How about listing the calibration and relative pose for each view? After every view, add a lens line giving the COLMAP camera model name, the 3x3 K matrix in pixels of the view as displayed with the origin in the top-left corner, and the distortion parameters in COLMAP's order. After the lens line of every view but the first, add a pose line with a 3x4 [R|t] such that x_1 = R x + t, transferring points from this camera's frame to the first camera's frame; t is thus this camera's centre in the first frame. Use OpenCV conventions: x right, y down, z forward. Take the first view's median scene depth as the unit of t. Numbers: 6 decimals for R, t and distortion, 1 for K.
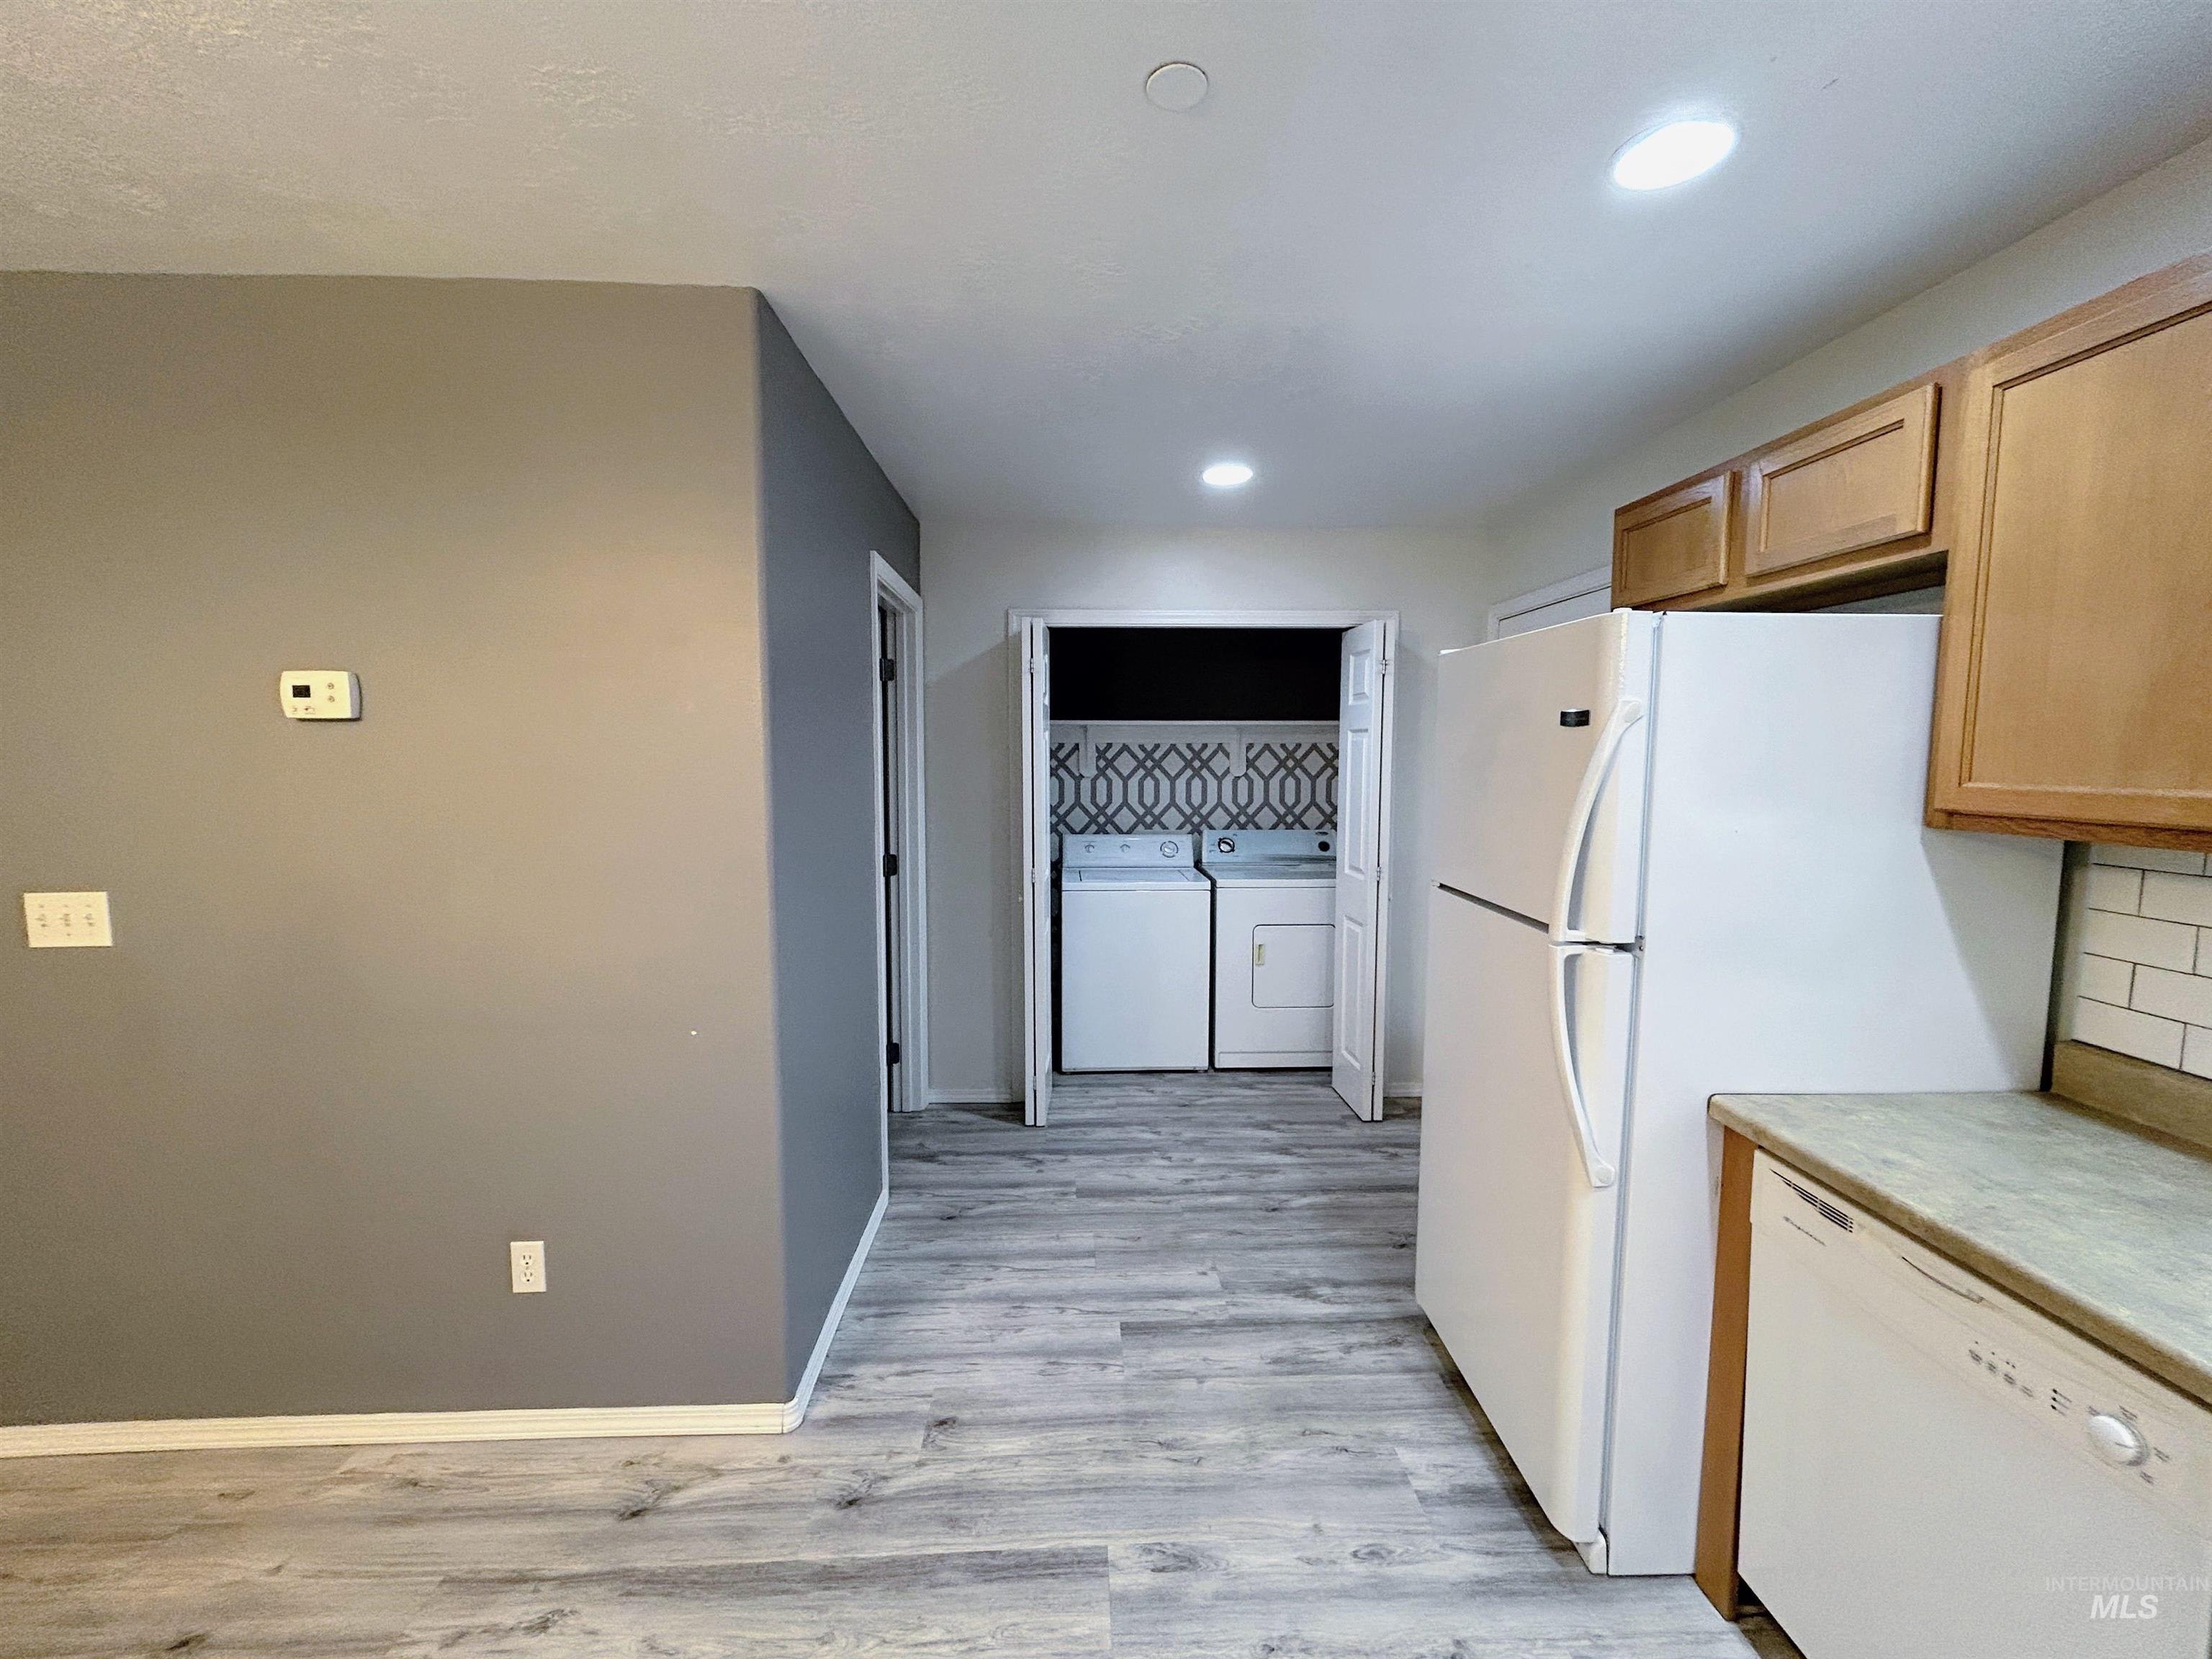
lens RADIAL K [[905.1, 0, 1106.0], [0, 905.1, 829.5], [0, 0, 1]] dist [-0.001902, -0.000200]
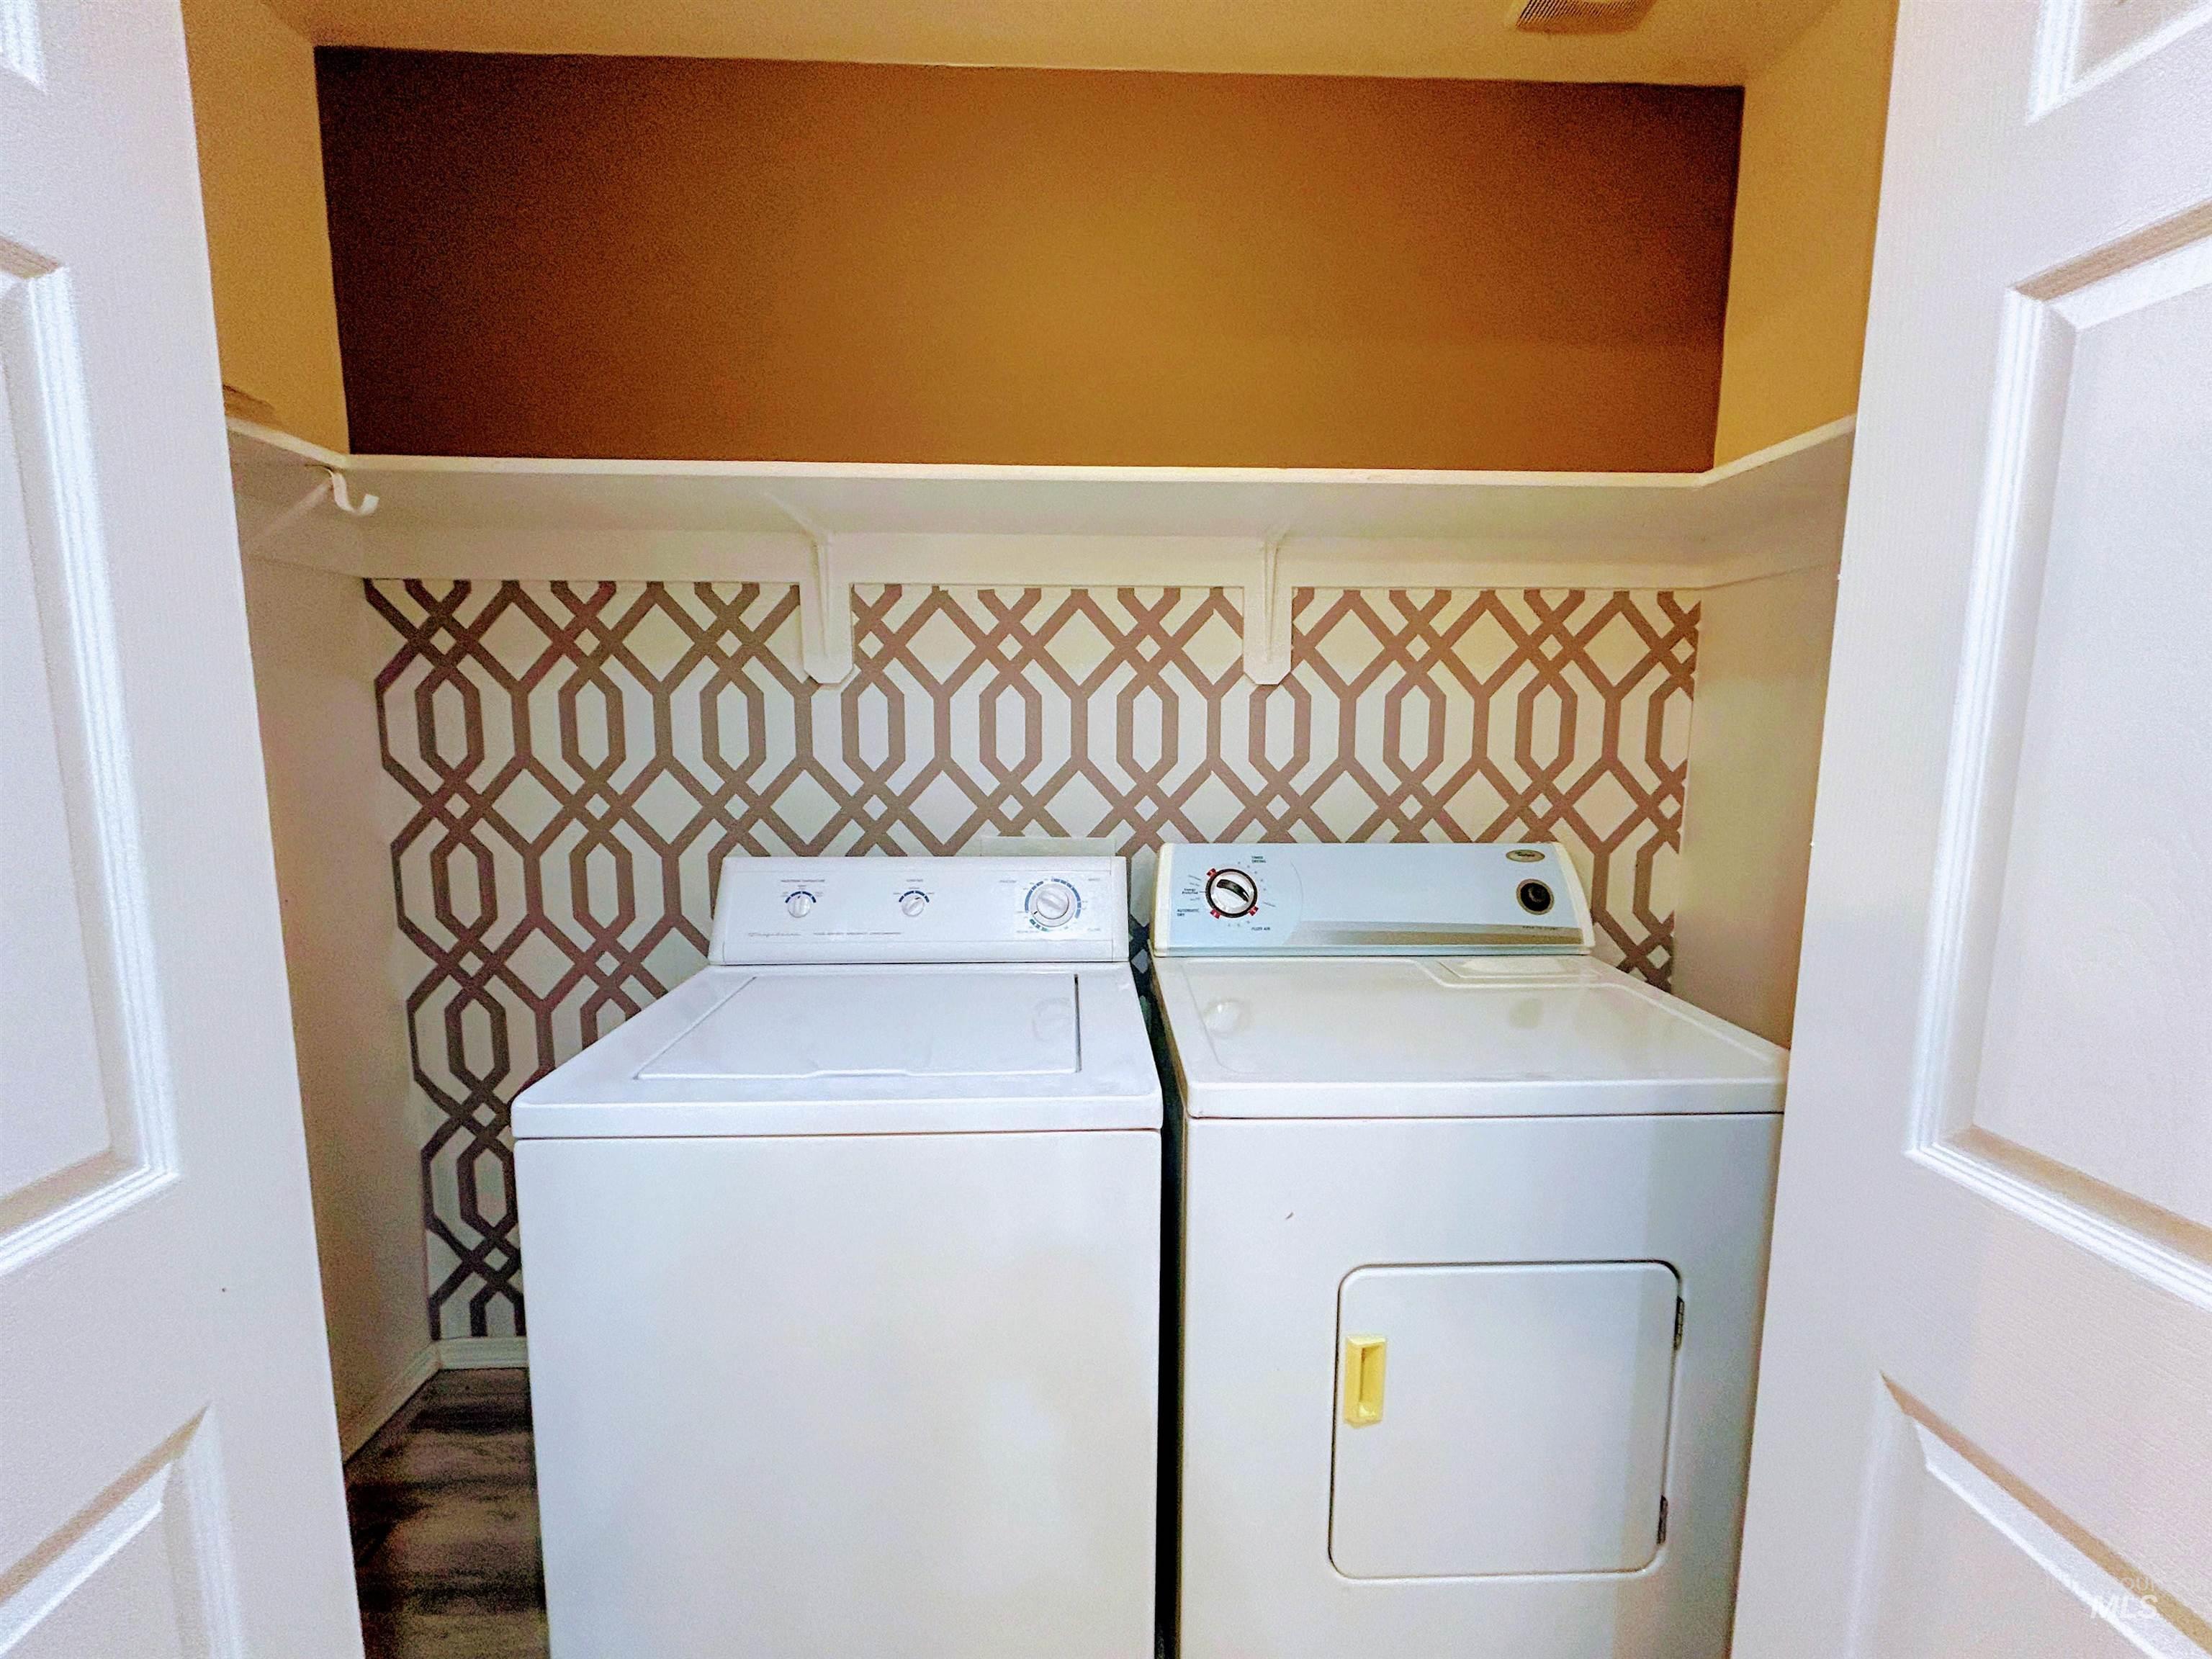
lens RADIAL K [[905.1, 0, 1106.0], [0, 905.1, 829.5], [0, 0, 1]] dist [-0.001902, -0.000200]
pose [[0.999981, 0.003642, -0.004895, 0.085957], [-0.003402, 0.998827, 0.048297, -0.019876], [0.005065, -0.048279, 0.998821, 0.650109]]
